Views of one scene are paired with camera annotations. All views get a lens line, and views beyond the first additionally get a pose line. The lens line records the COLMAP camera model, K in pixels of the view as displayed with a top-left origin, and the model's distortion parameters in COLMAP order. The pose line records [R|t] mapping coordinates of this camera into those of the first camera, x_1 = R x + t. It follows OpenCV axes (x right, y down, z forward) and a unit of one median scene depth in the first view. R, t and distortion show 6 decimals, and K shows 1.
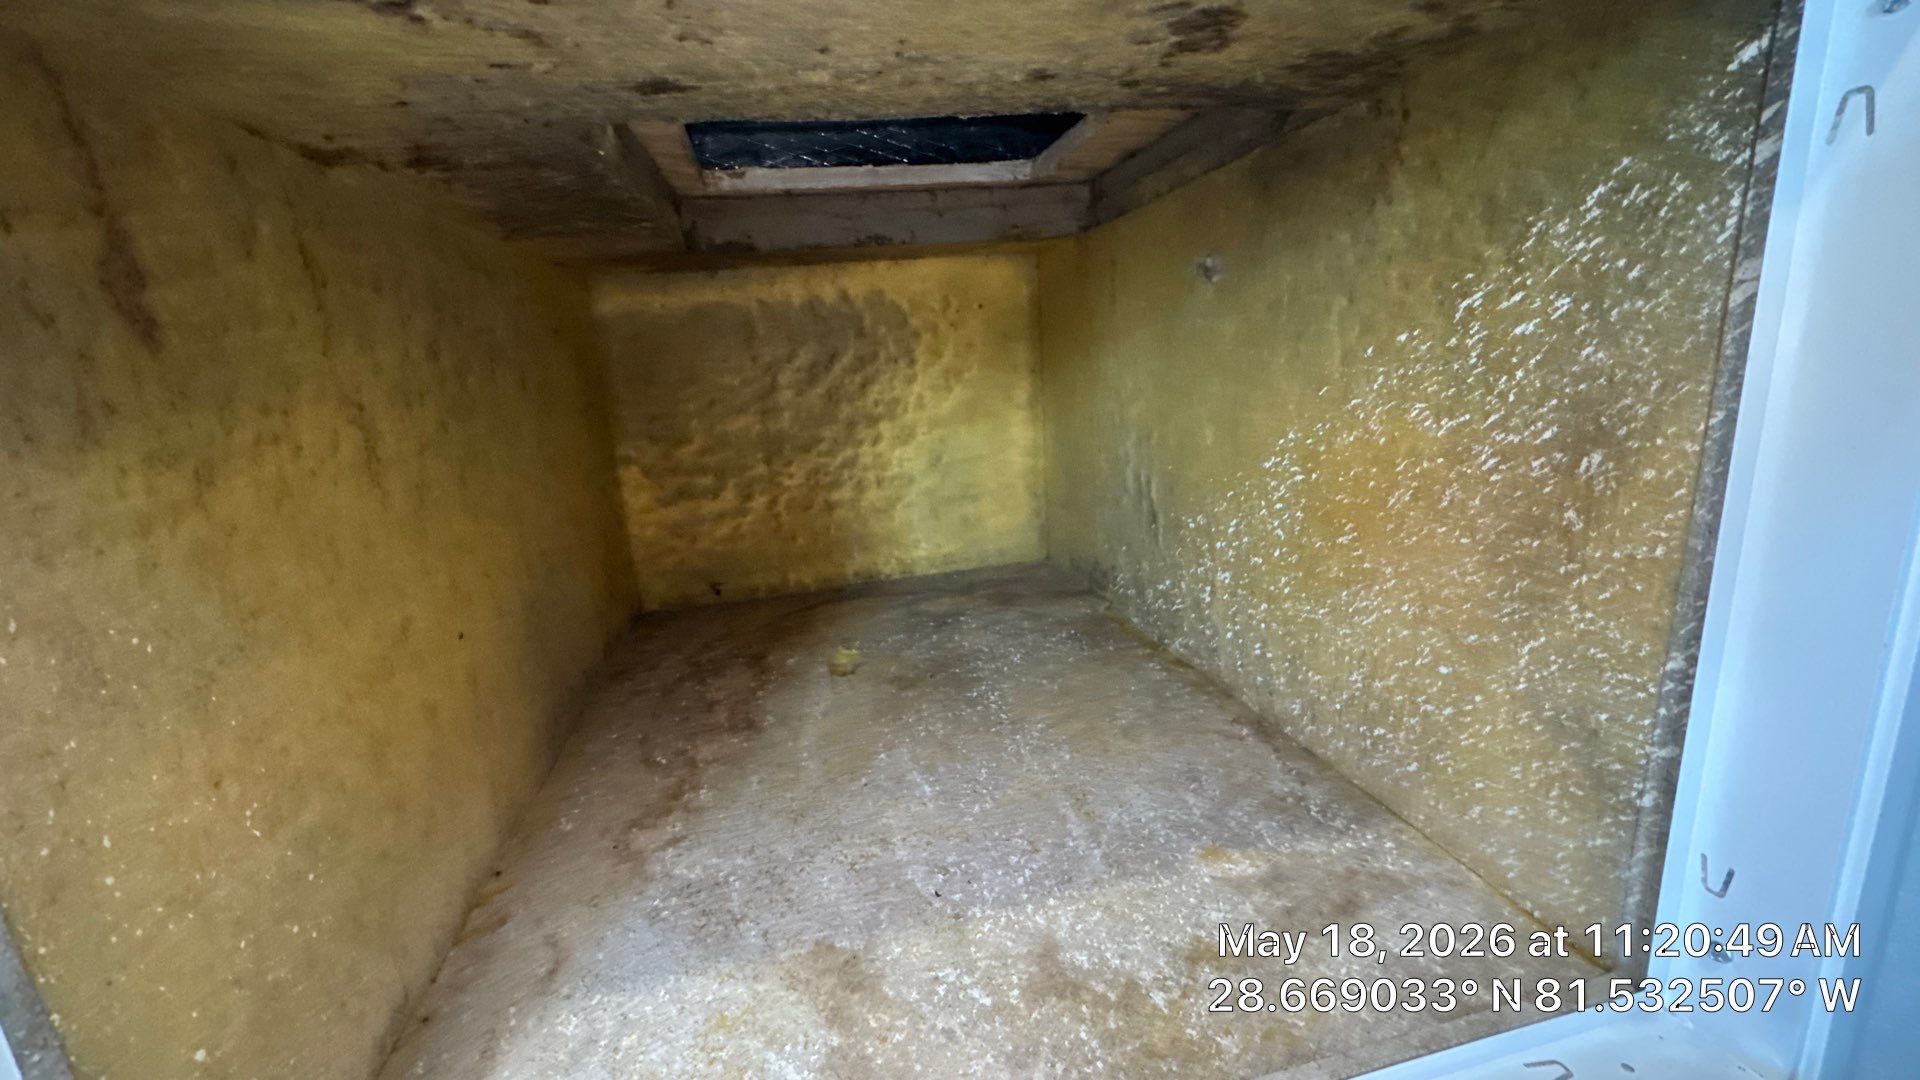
lens RADIAL K [[768.4, 0, 957.7], [0, 768.4, 541.0], [0, 0, 1]] dist [-0.003145, 0.000456]
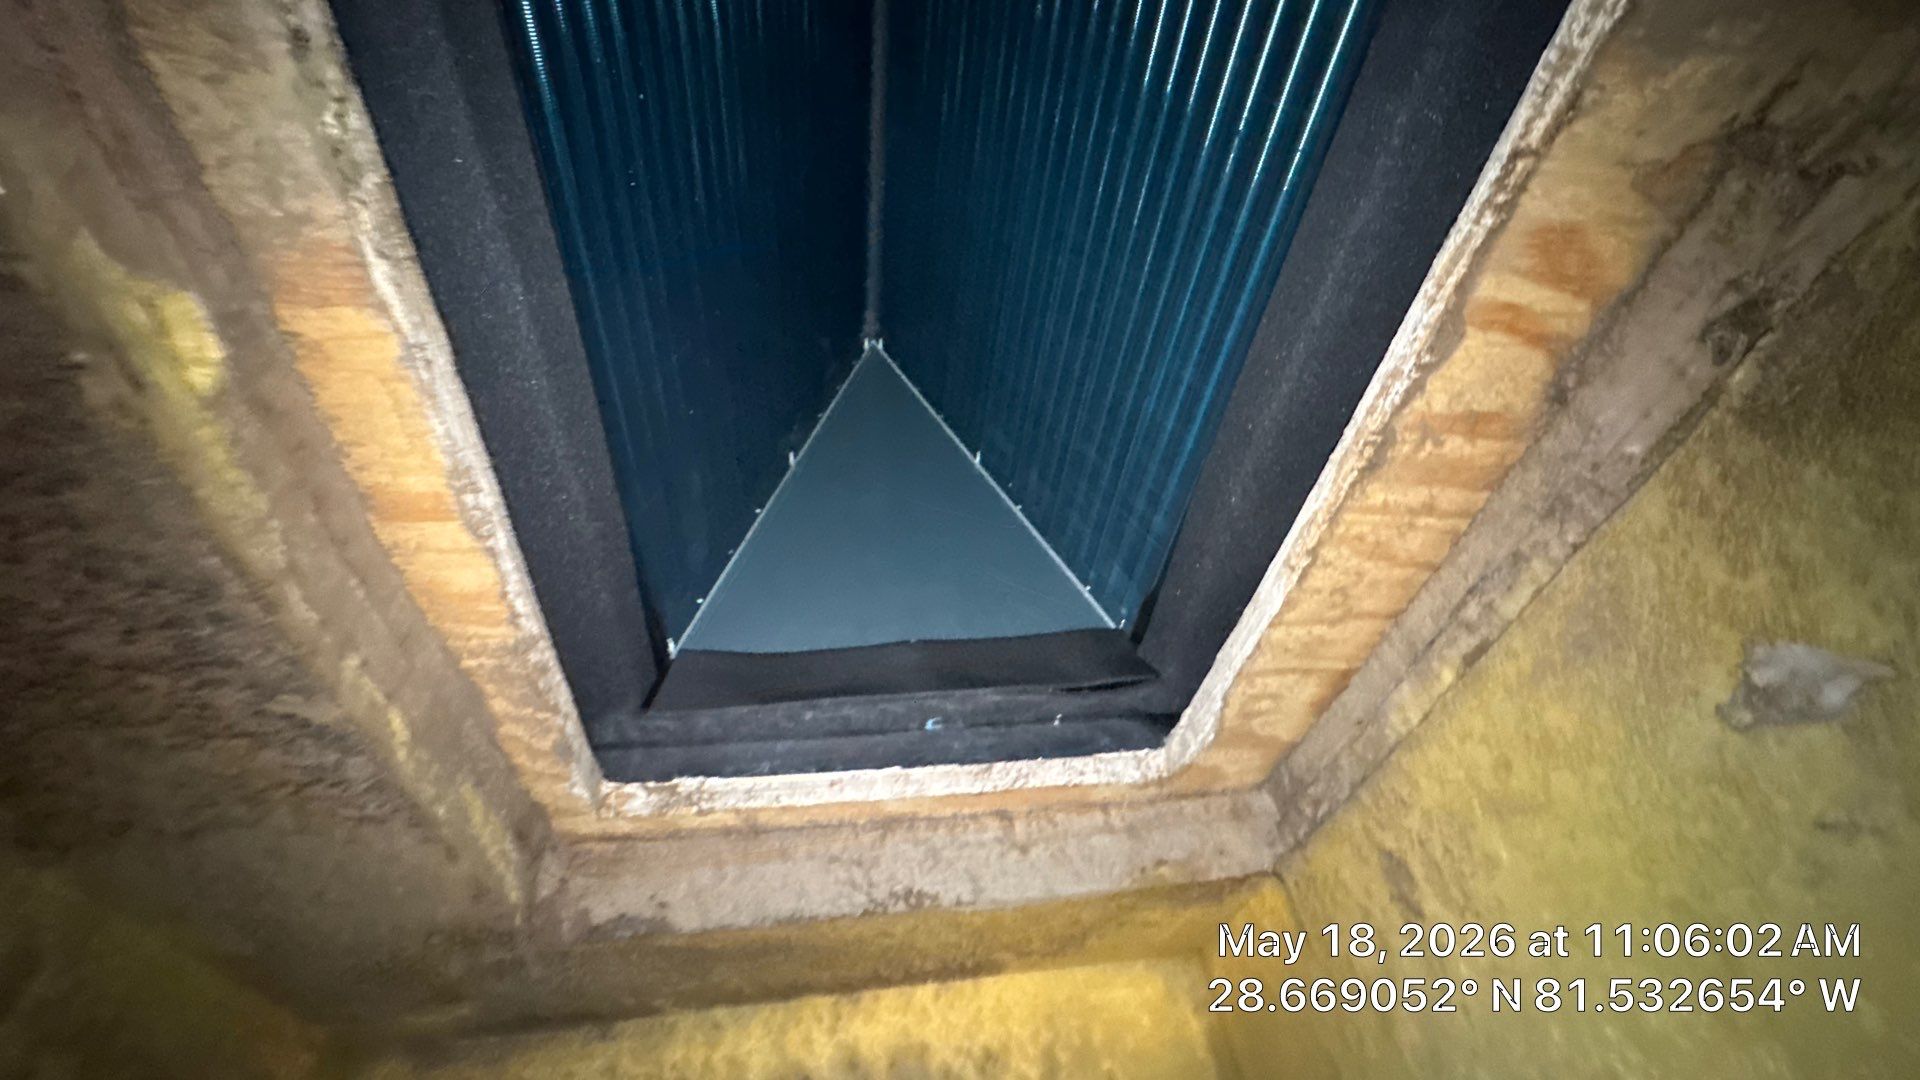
lens RADIAL K [[768.4, 0, 962.7], [0, 768.4, 530.0], [0, 0, 1]] dist [-0.003145, 0.000456]
pose [[0.994219, -0.106102, -0.016458, -0.058416], [0.041038, 0.517151, -0.854910, -0.128775], [0.099219, 0.849292, 0.518515, 0.923119]]
